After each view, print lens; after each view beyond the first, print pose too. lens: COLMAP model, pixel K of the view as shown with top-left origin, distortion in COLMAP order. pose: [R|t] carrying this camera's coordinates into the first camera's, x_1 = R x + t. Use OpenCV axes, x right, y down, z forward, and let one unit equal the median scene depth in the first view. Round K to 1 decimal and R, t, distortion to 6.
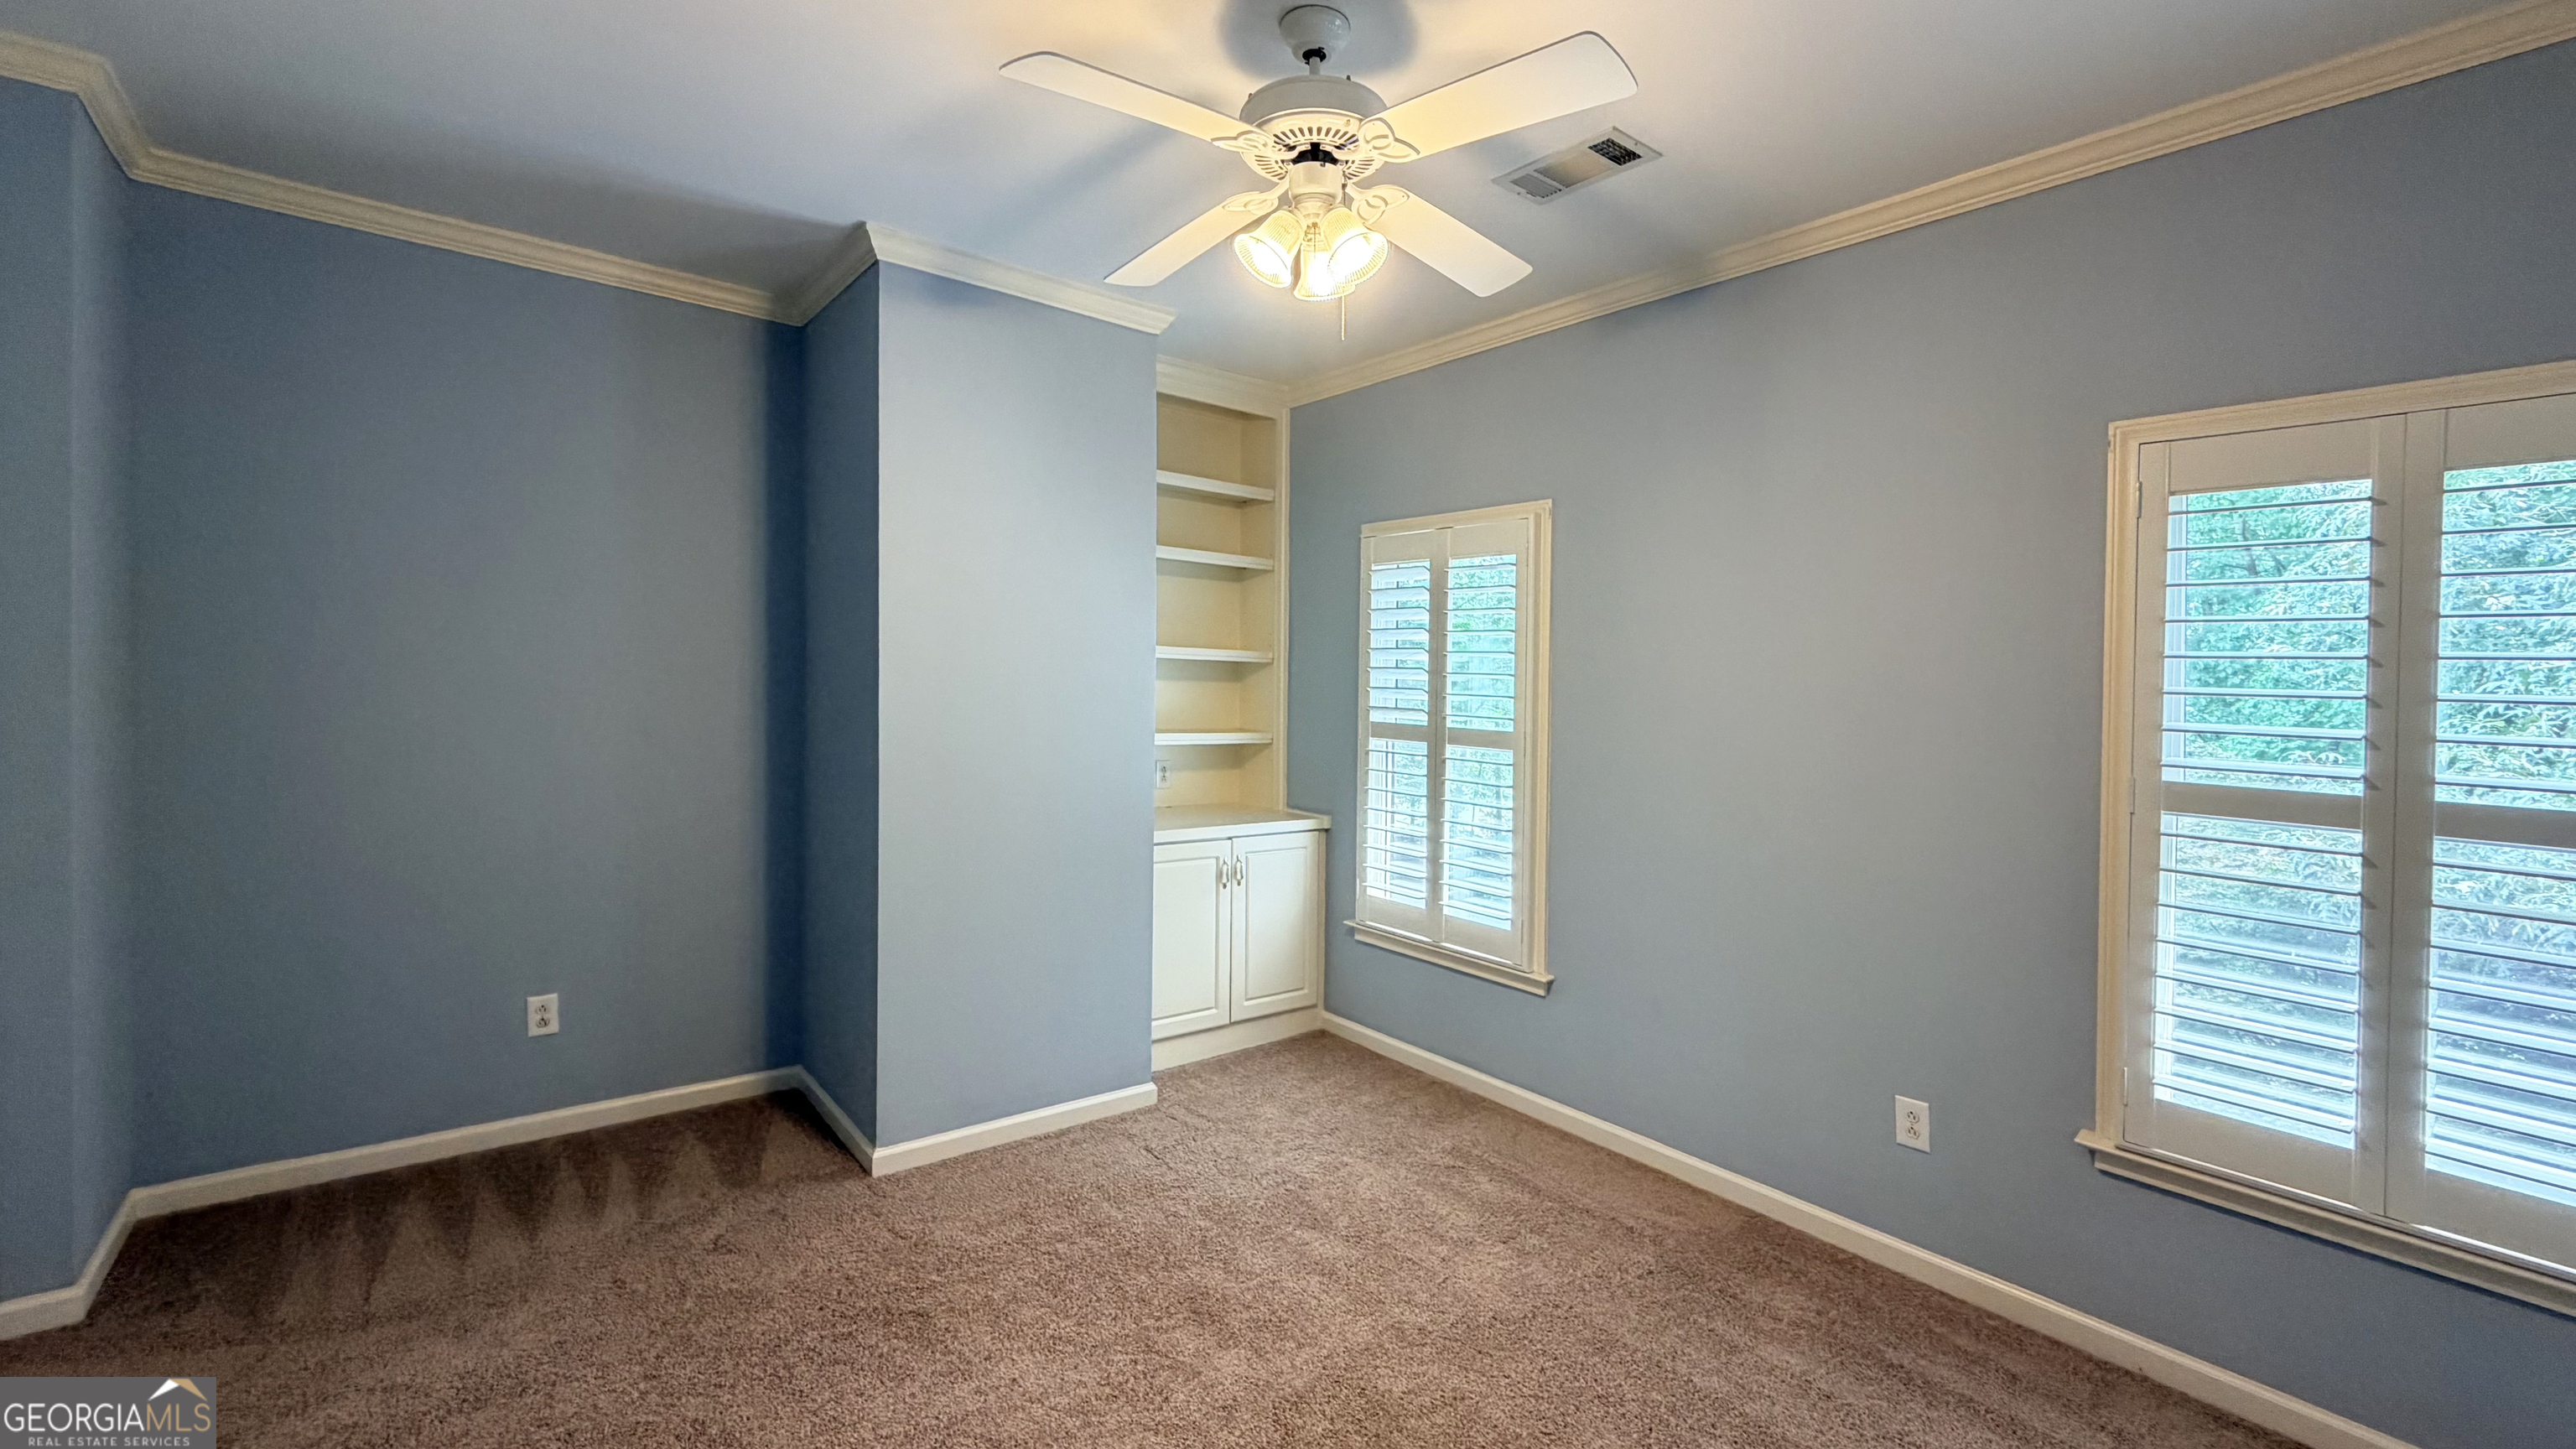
lens RADIAL K [[1061.2, 0, 1265.3], [0, 1061.2, 726.5], [0, 0, 1]] dist [0.000715, 0.000259]
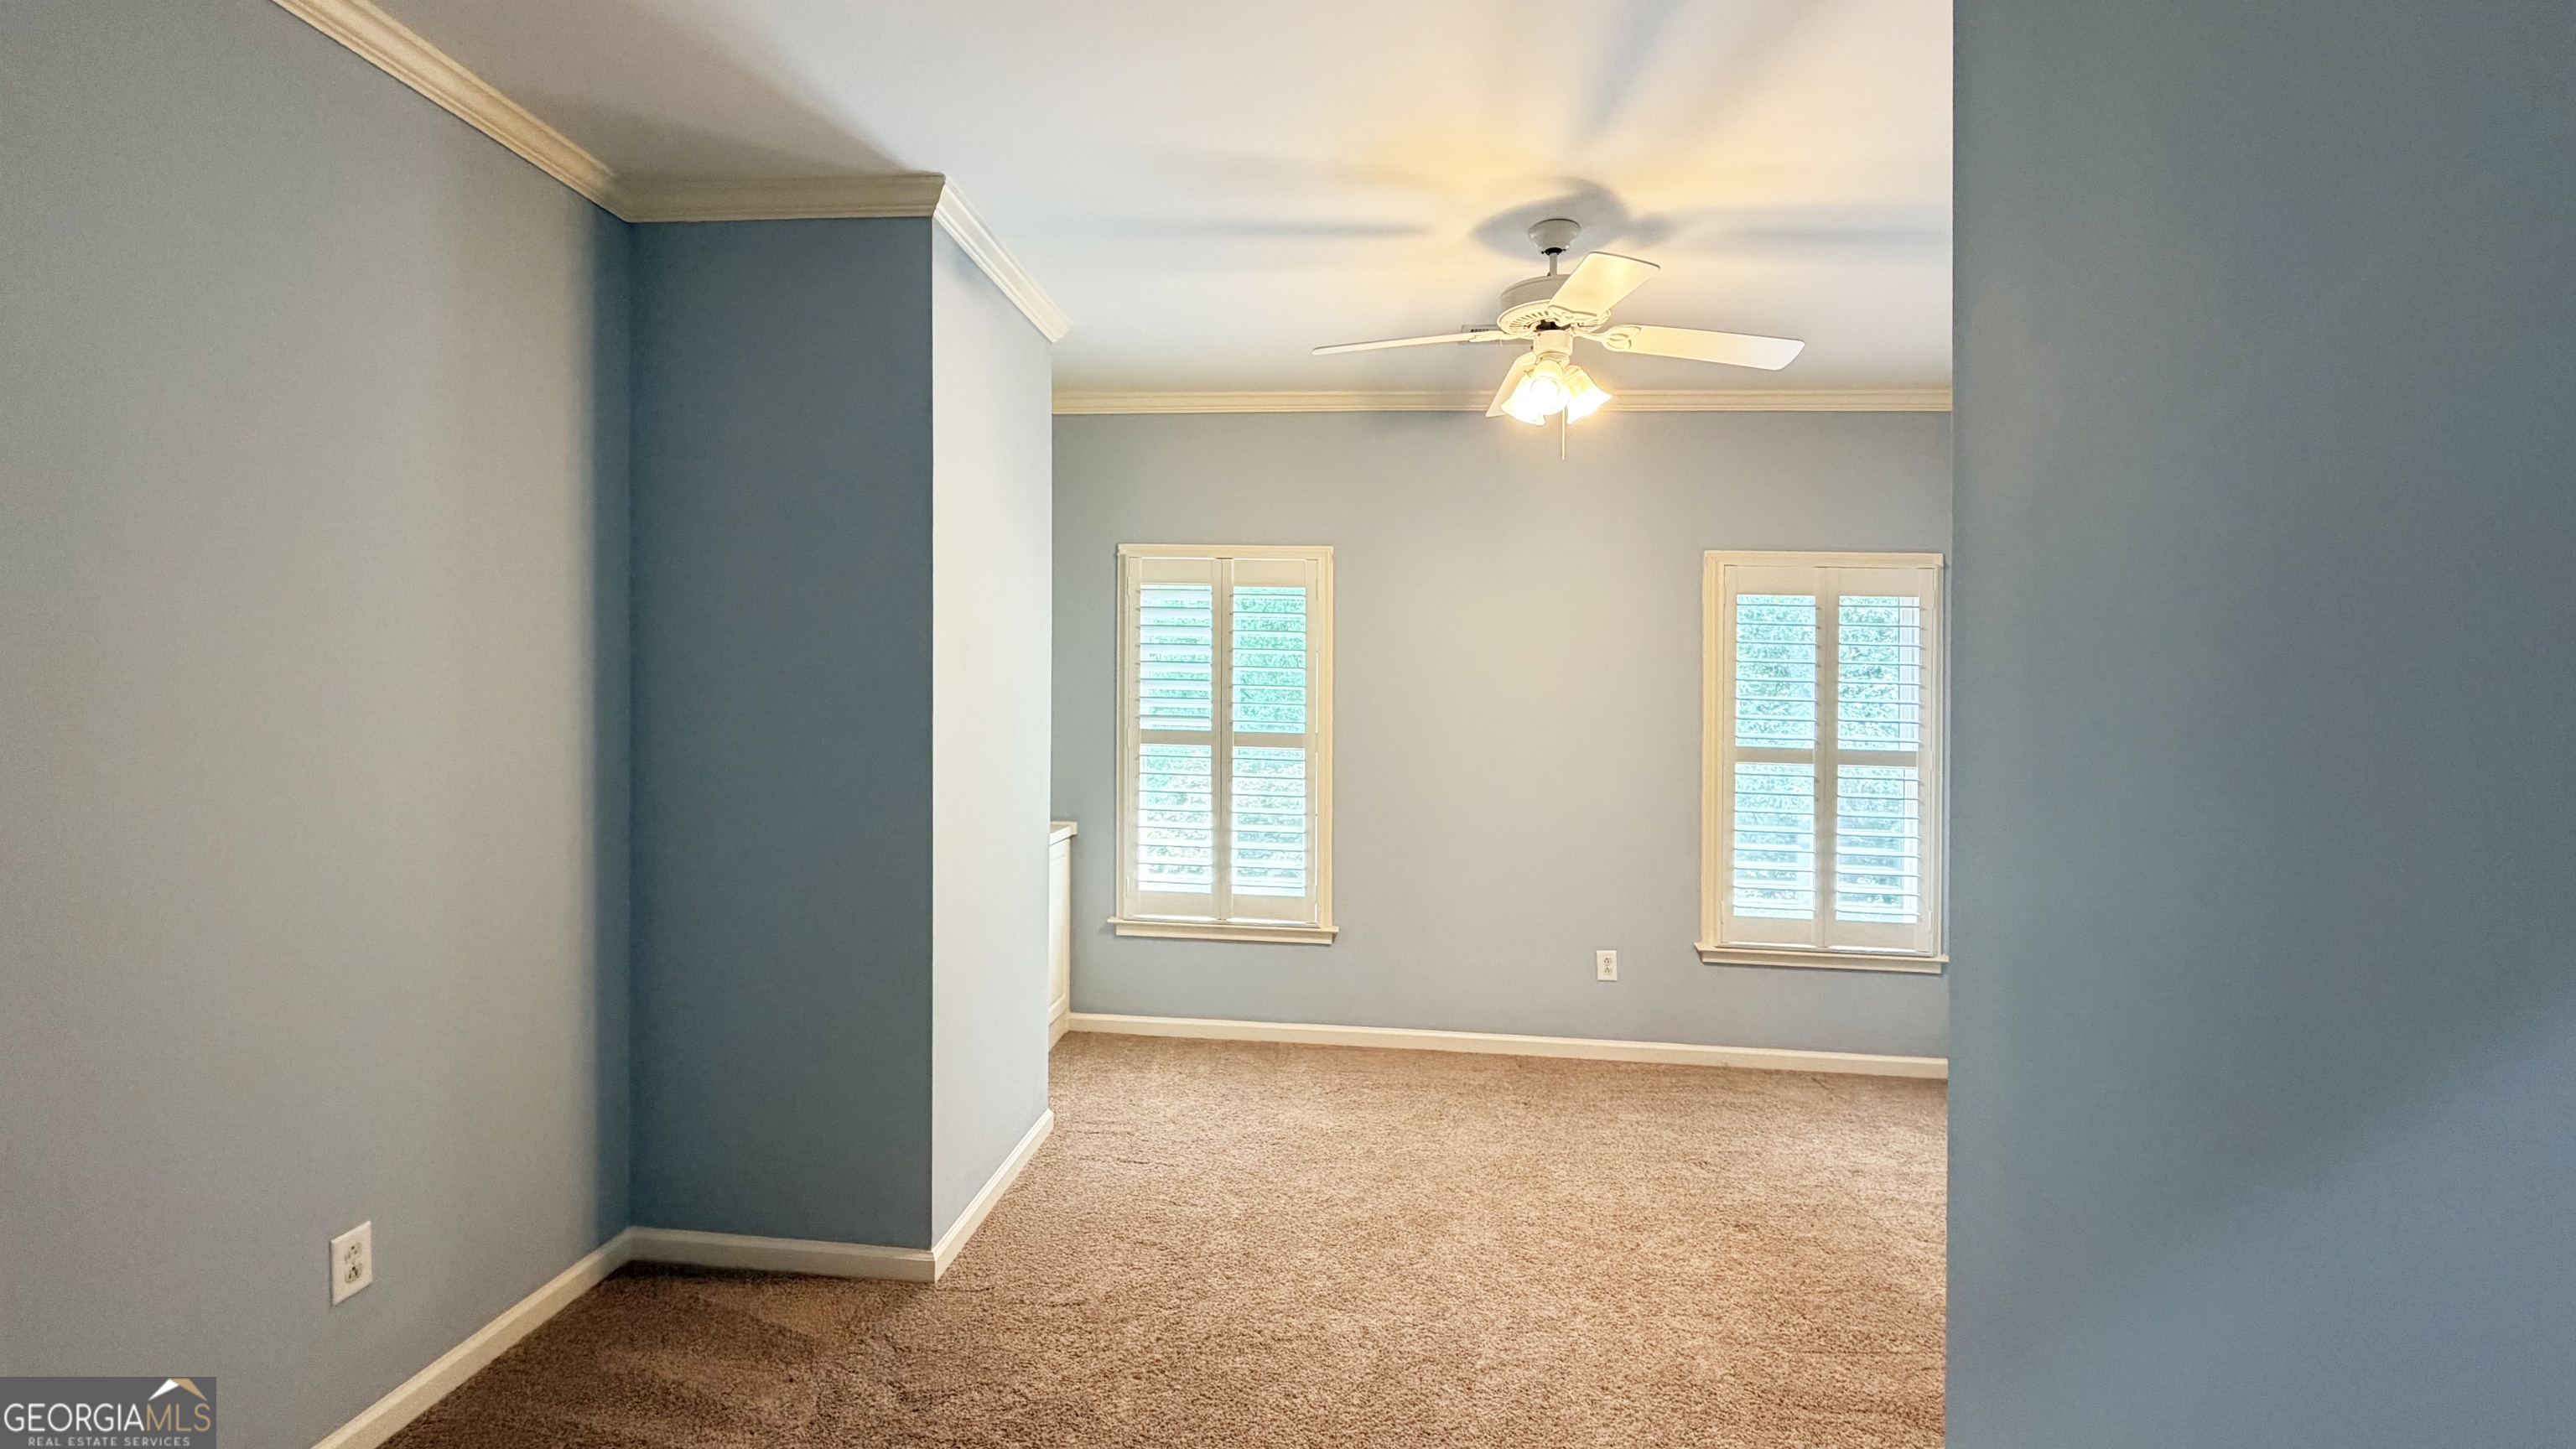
lens RADIAL K [[1080.5, 0, 1276.6], [0, 1080.5, 714.3], [0, 0, 1]] dist [0.000265, 0.000069]
pose [[0.692193, -0.028813, 0.721137, -0.697675], [0.030383, 0.999480, 0.010770, -0.031555], [-0.721073, 0.014455, 0.692708, 0.166363]]
